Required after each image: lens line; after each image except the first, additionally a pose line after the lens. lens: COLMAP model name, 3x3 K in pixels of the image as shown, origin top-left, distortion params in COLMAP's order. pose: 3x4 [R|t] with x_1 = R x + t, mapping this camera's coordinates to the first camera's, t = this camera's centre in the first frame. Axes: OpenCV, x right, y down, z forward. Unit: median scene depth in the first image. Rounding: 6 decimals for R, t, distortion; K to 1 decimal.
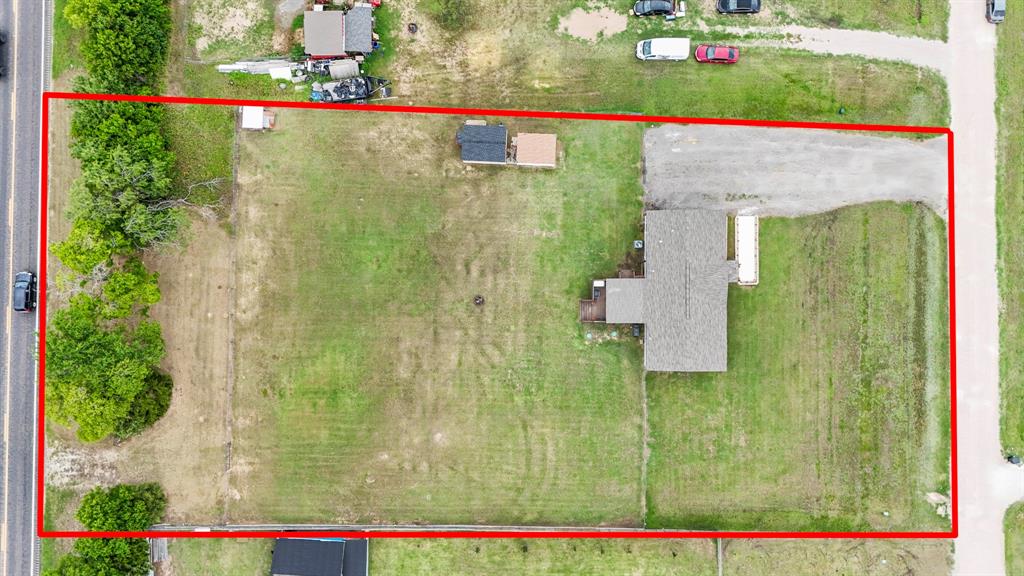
lens RADIAL K [[762.0, 0, 512.9], [0, 762.0, 289.0], [0, 0, 1]] dist [0.060353, -0.051150]
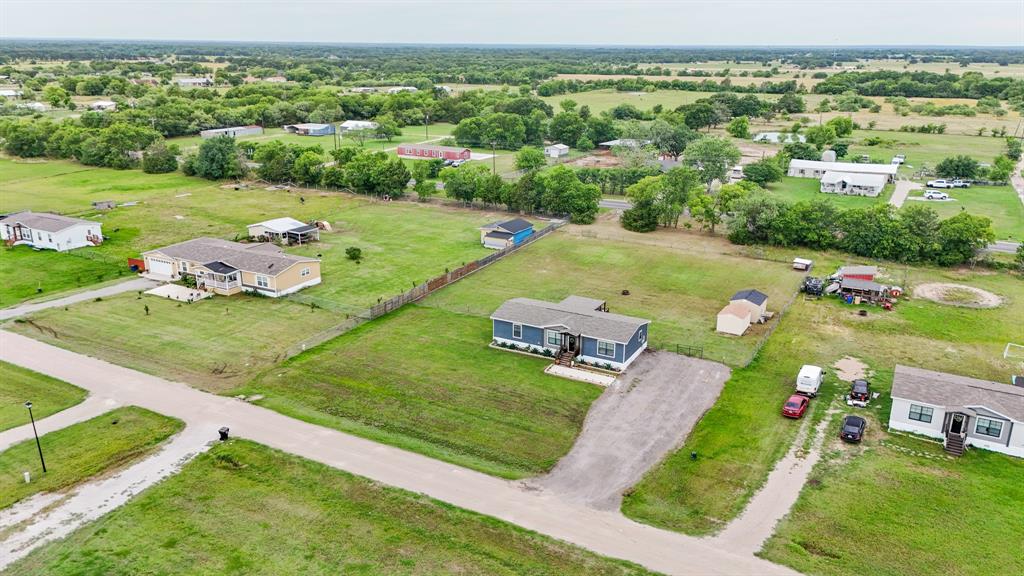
lens RADIAL K [[762.0, 0, 515.3], [0, 762.0, 286.2], [0, 0, 1]] dist [0.060353, -0.051150]
pose [[-0.468410, 0.287744, -0.835341, 1.122157], [-0.883393, -0.137089, 0.448133, -0.397674], [0.014431, 0.947845, 0.318405, 0.577997]]
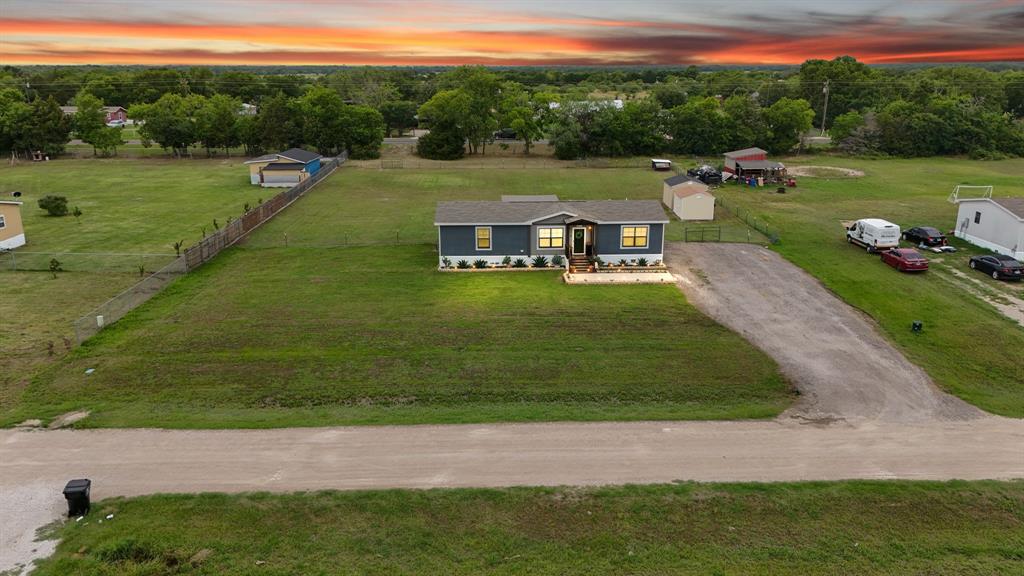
lens RADIAL K [[762.0, 0, 515.6], [0, 762.0, 291.3], [0, 0, 1]] dist [0.060353, -0.051150]
pose [[0.032814, 0.308000, -0.950820, 0.901287], [-0.999376, 0.022524, -0.027193, 0.051980], [0.013041, 0.951120, 0.308547, 0.811825]]
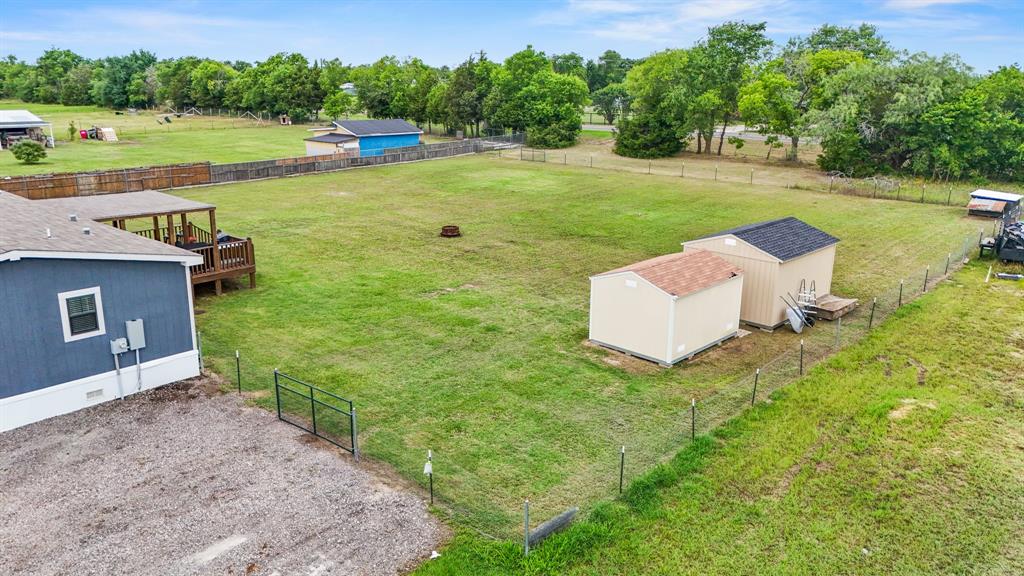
lens RADIAL K [[762.0, 0, 513.8], [0, 762.0, 291.3], [0, 0, 1]] dist [0.060353, -0.051150]
pose [[-0.657788, 0.223052, -0.719418, 0.280324], [-0.753075, -0.177187, 0.633626, -0.321660], [0.013860, 0.958568, 0.284527, 0.903986]]
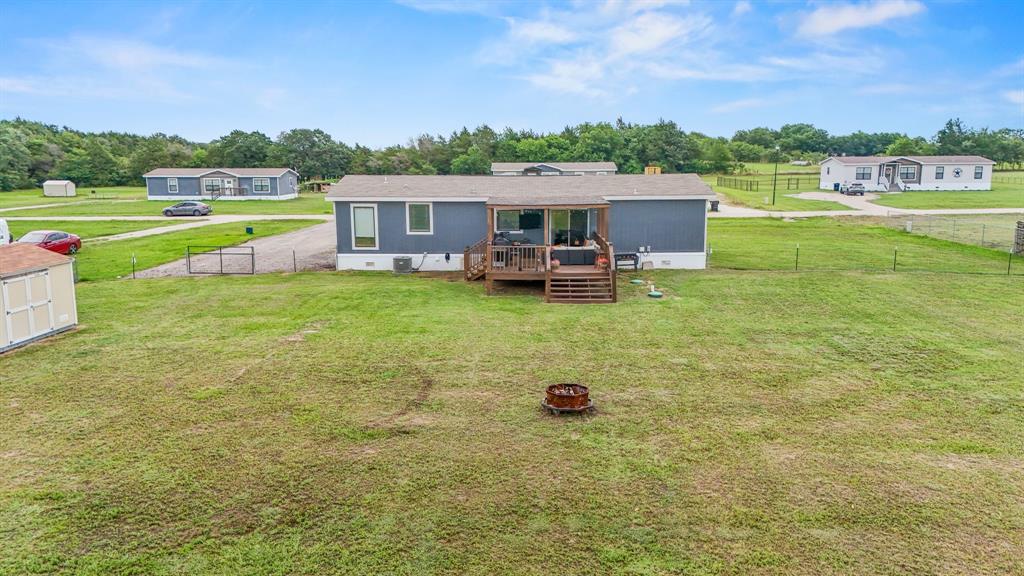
lens RADIAL K [[762.0, 0, 519.3], [0, 762.0, 280.5], [0, 0, 1]] dist [0.060353, -0.051150]
pose [[0.006316, -0.132929, 0.991105, -0.226524], [0.999903, 0.013115, -0.004613, 0.004088], [-0.012385, 0.991039, 0.132999, 0.950548]]
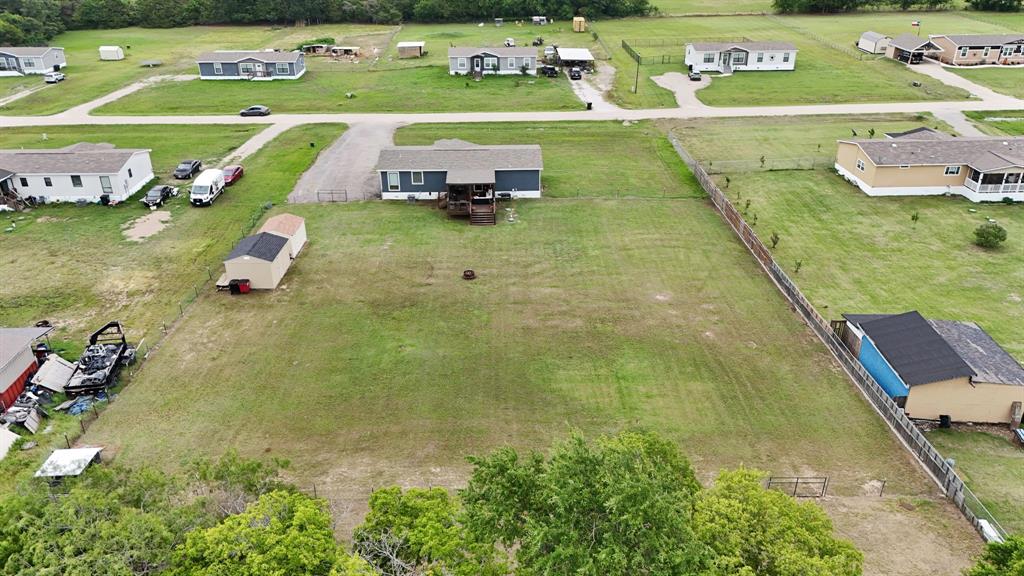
lens RADIAL K [[762.0, 0, 515.5], [0, 762.0, 289.8], [0, 0, 1]] dist [0.060353, -0.051150]
pose [[-0.035674, -0.426028, 0.904006, -0.729125], [0.999313, -0.006100, 0.036560, 0.033946], [-0.010062, 0.904689, 0.425953, 0.698437]]
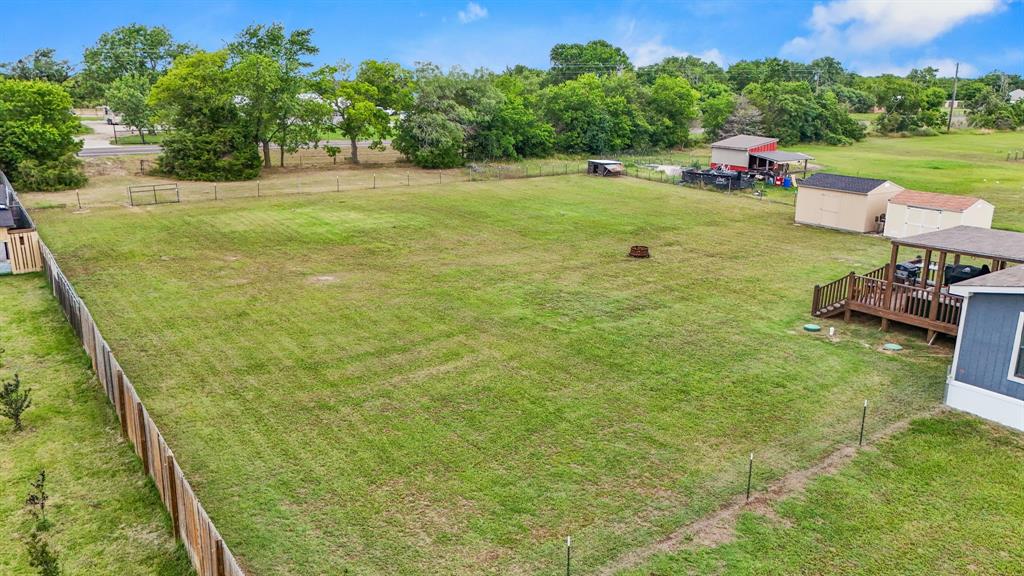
lens RADIAL K [[762.0, 0, 512.9], [0, 762.0, 288.4], [0, 0, 1]] dist [0.060353, -0.051150]
pose [[0.589228, 0.238934, -0.771830, 0.270865], [-0.807866, 0.159135, -0.567475, 0.341476], [-0.012764, 0.957908, 0.286793, 0.893489]]
